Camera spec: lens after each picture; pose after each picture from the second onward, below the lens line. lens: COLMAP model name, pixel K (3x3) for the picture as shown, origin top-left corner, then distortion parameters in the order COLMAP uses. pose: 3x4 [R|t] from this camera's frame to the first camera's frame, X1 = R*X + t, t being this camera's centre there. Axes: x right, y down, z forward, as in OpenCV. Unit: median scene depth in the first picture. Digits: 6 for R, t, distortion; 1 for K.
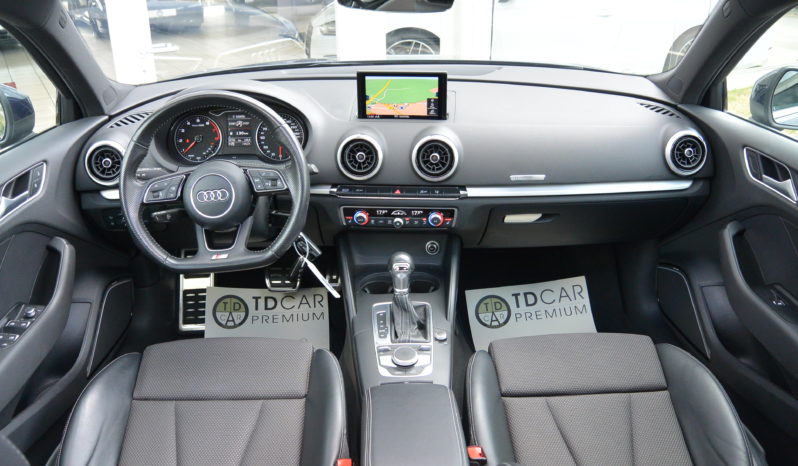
lens RADIAL K [[650.3, 0, 399.0], [0, 650.3, 233.0], [0, 0, 1]] dist [-0.144888, 0.067976]
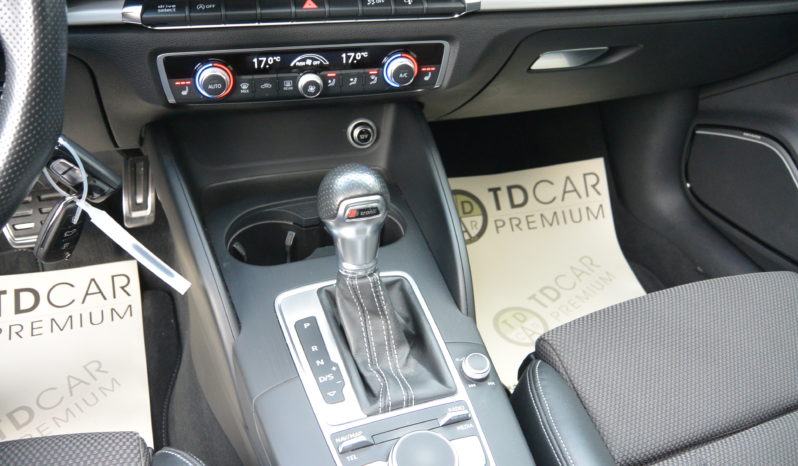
lens RADIAL K [[650.3, 0, 399.0], [0, 650.3, 233.0], [0, 0, 1]] dist [-0.144888, 0.067976]
pose [[0.948650, -0.134094, 0.286501, -0.075534], [0.066610, 0.970078, 0.233478, -0.016544], [-0.309236, -0.202405, 0.929196, 0.593356]]
